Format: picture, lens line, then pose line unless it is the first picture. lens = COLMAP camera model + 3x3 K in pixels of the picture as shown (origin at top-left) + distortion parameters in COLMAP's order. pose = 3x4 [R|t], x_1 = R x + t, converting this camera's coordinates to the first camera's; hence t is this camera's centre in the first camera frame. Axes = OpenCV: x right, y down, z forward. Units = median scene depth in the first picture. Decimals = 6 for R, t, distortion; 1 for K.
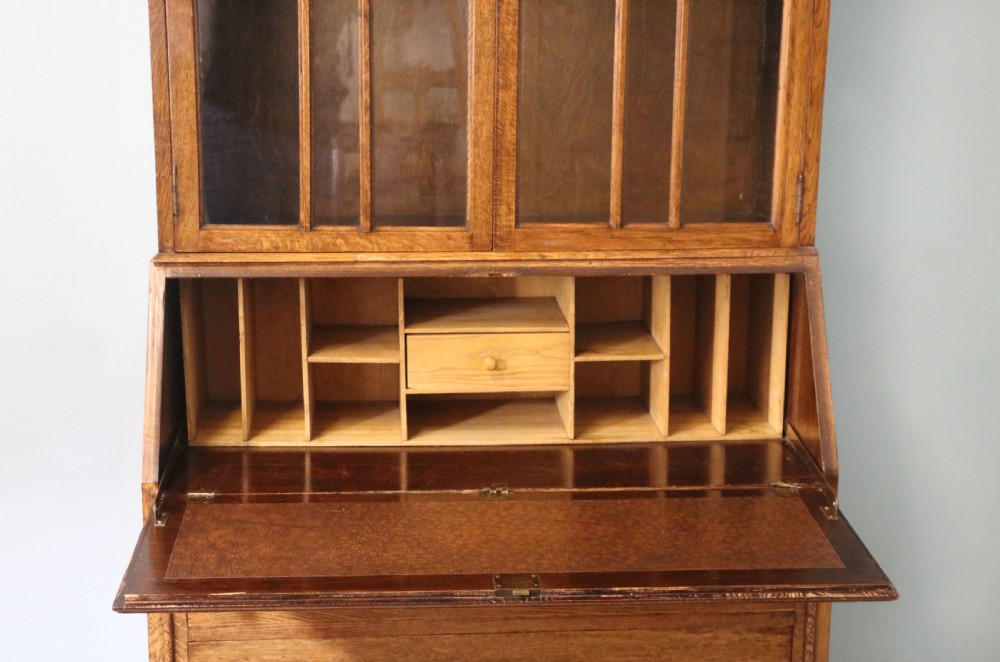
lens RADIAL K [[1407.8, 0, 500.4], [0, 1407.8, 330.0], [0, 0, 1]] dist [0.051773, 0.000000]
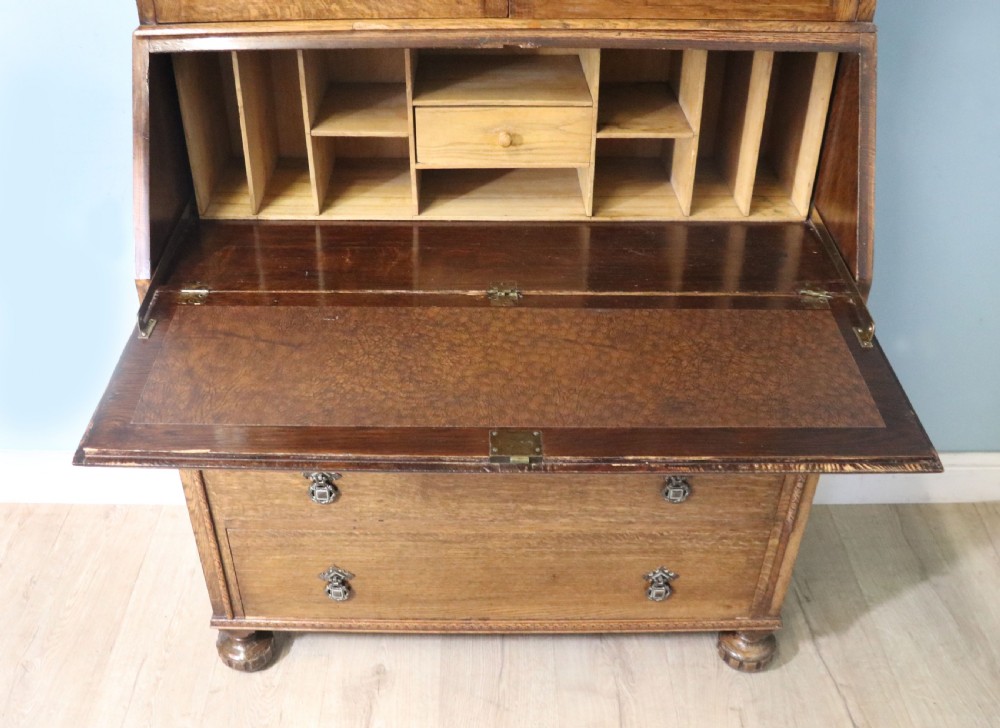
lens RADIAL K [[992.3, 0, 449.1], [0, 992.3, 399.3], [0, 0, 1]] dist [-0.132964, 0.000000]
pose [[0.996143, 0.037407, -0.079367, 0.014608], [-0.005397, 0.928972, 0.370111, -0.059068], [0.087574, -0.368255, 0.925591, 0.350250]]
